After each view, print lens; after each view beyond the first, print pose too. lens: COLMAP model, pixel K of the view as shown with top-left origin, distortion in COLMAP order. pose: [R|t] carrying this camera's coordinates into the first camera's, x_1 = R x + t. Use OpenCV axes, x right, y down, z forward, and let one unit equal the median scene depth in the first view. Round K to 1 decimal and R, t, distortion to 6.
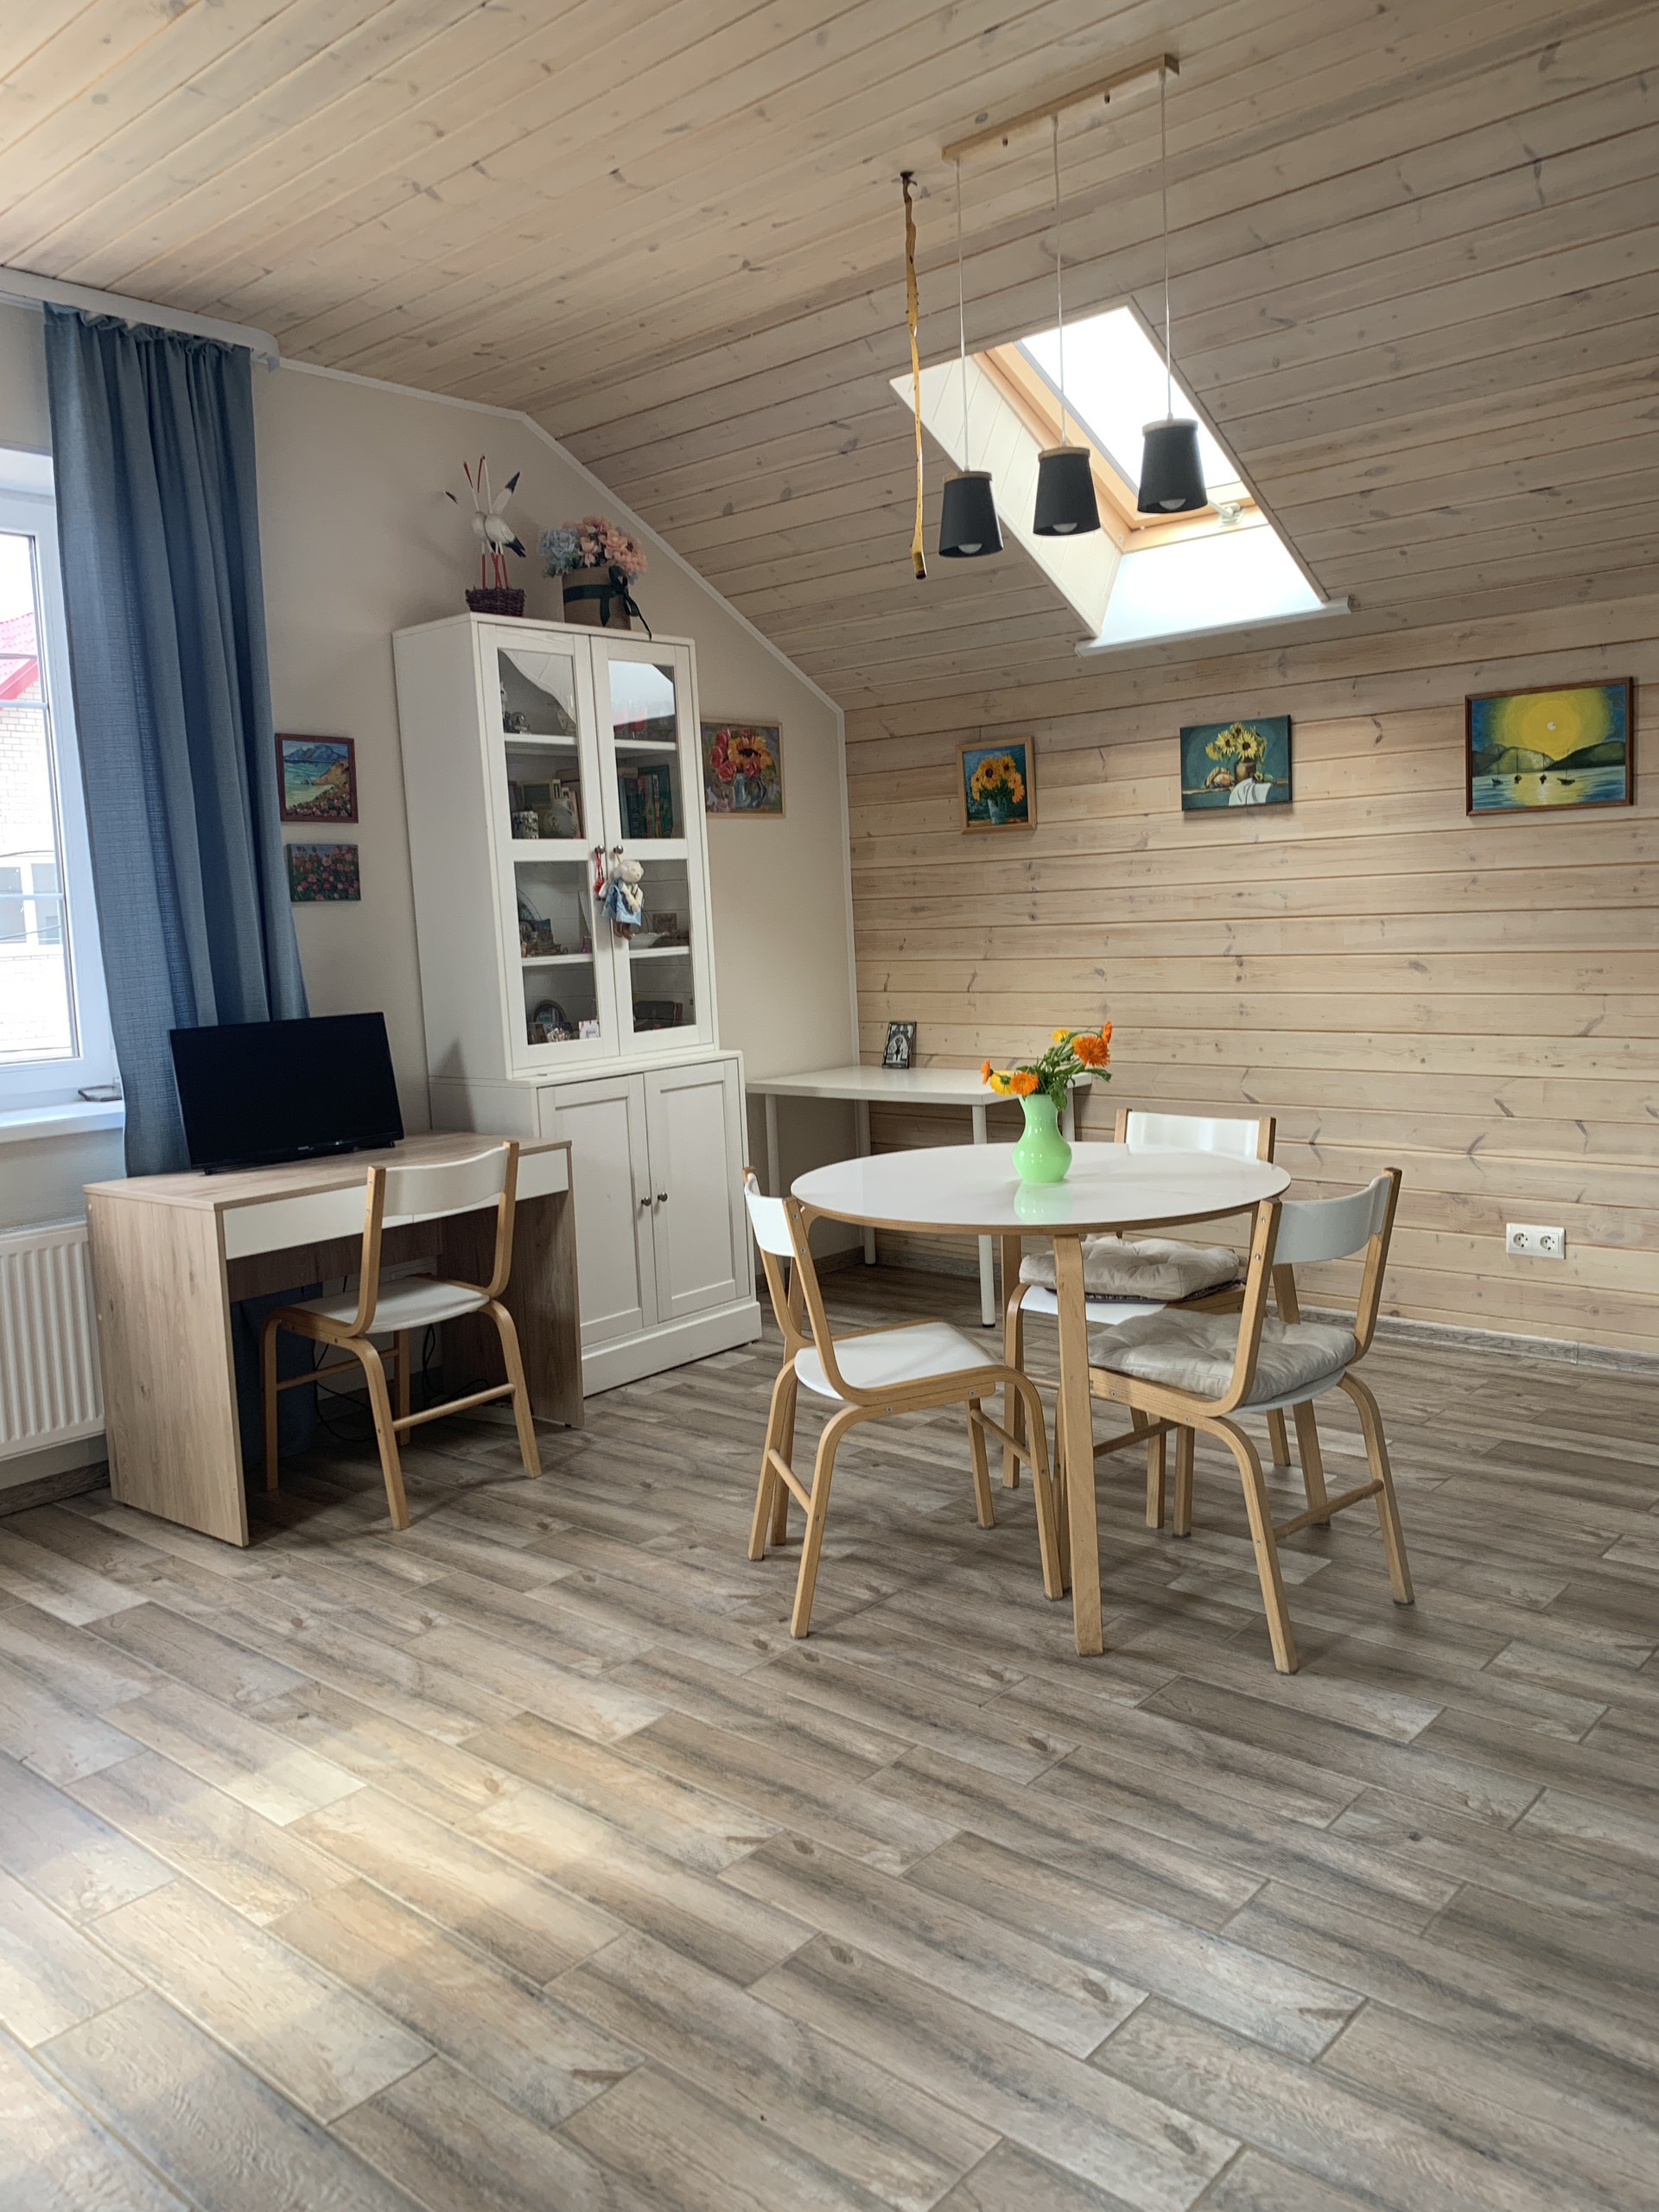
lens RADIAL K [[1694.6, 0, 820.8], [0, 1694.6, 1074.4], [0, 0, 1]] dist [0.036166, -0.052555]
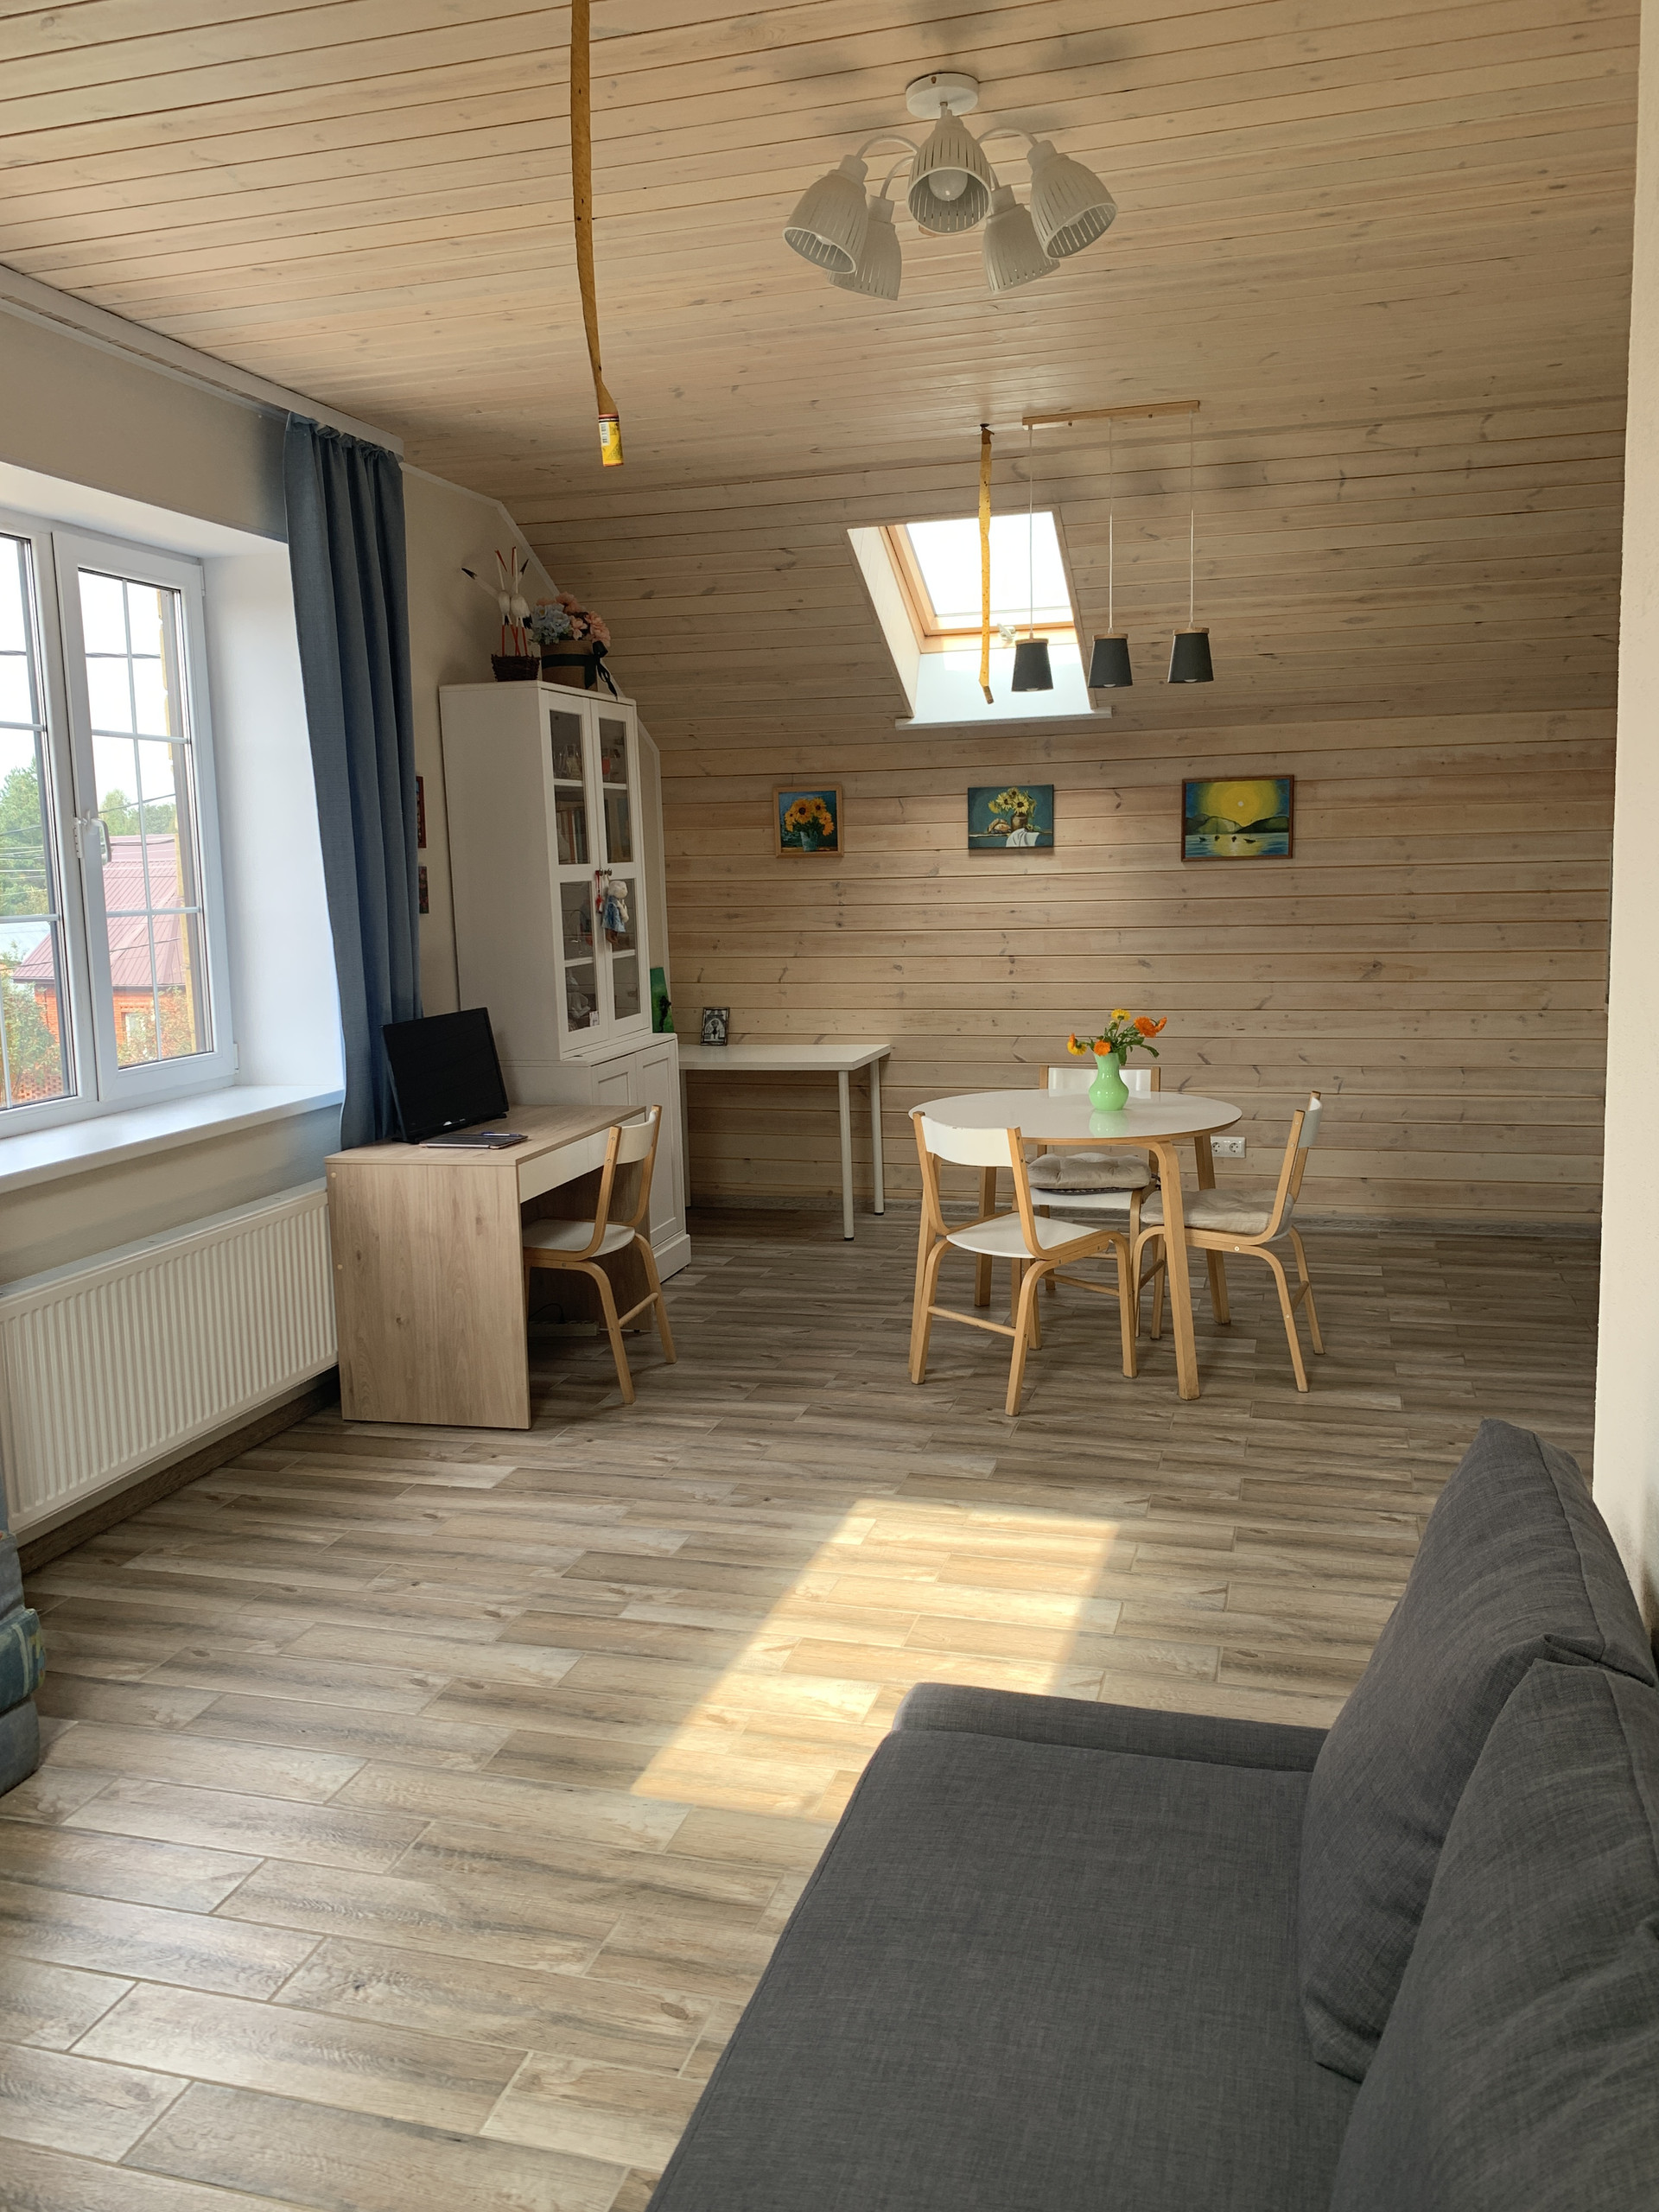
lens RADIAL K [[1694.6, 0, 822.3], [0, 1694.6, 1078.2], [0, 0, 1]] dist [0.036166, -0.052555]
pose [[0.903188, -0.034637, 0.427846, -0.599677], [0.028471, 0.999378, 0.020802, -0.004374], [-0.428301, -0.006607, 0.903612, -0.216001]]
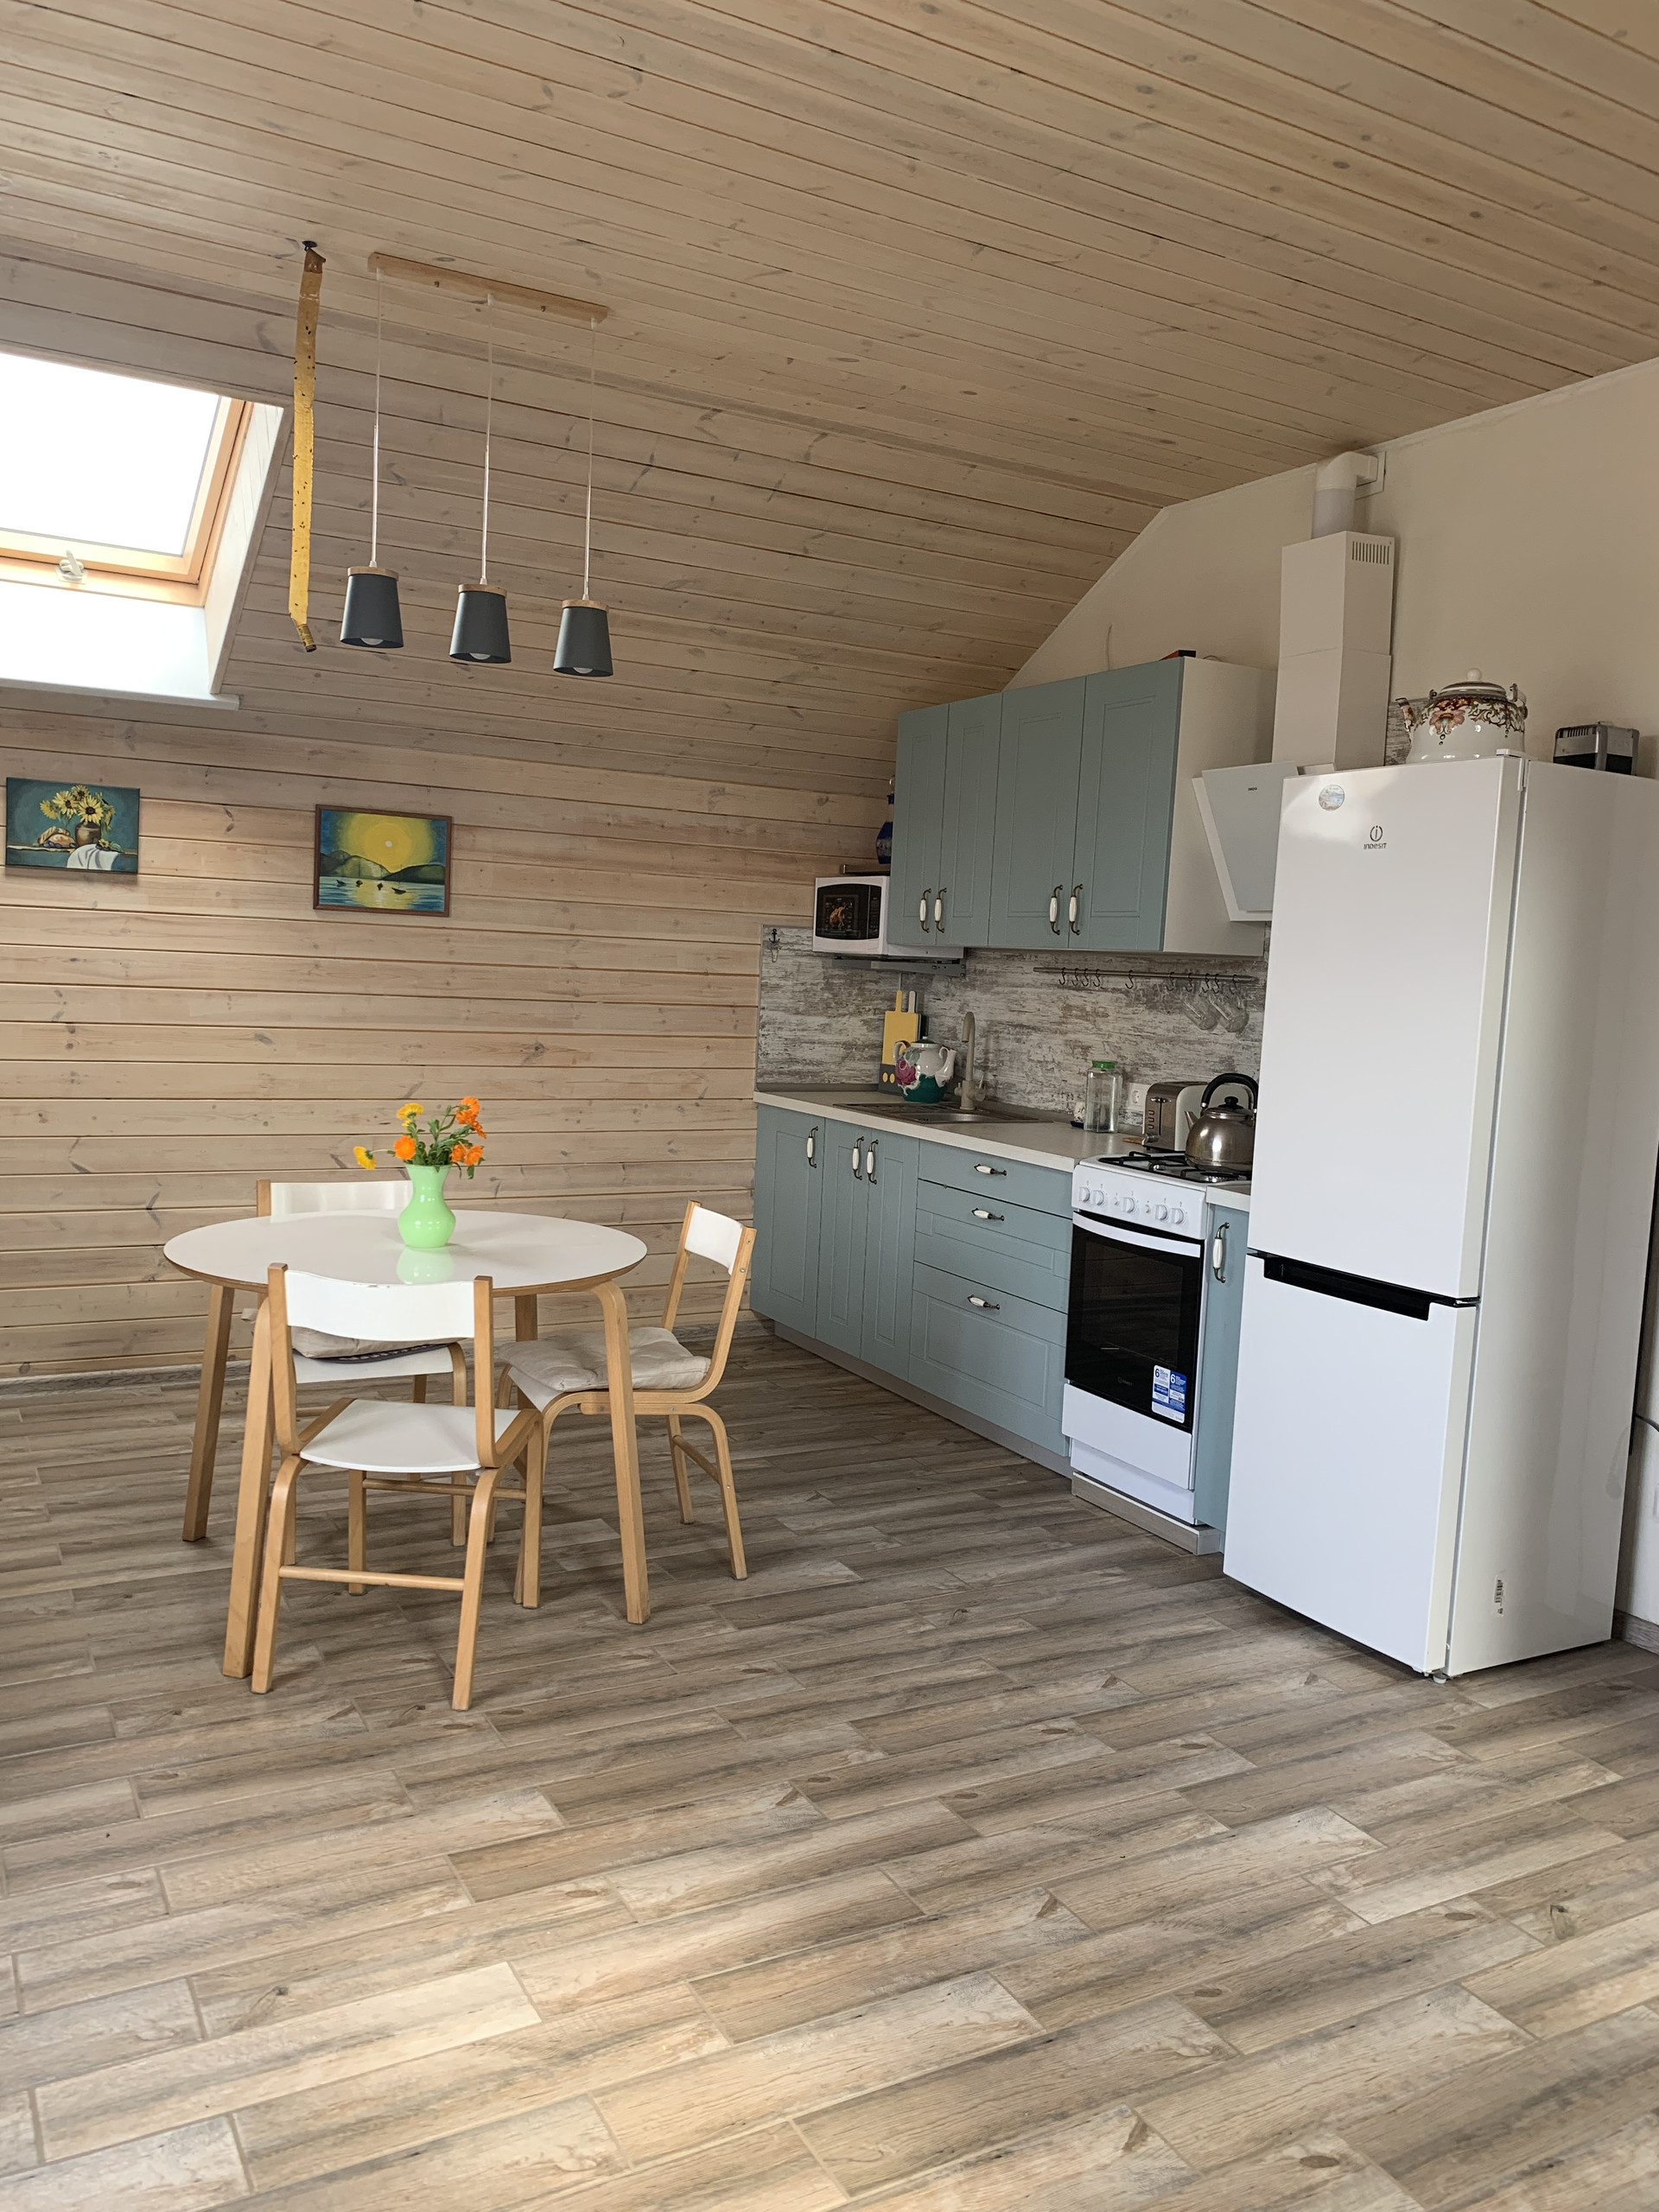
lens RADIAL K [[1694.6, 0, 841.1], [0, 1694.6, 1115.7], [0, 0, 1]] dist [0.036166, -0.052555]
pose [[0.318232, -0.030352, 0.947527, -0.670254], [0.032947, 0.999238, 0.020943, -0.028144], [-0.947440, 0.024553, 0.318990, 0.339421]]
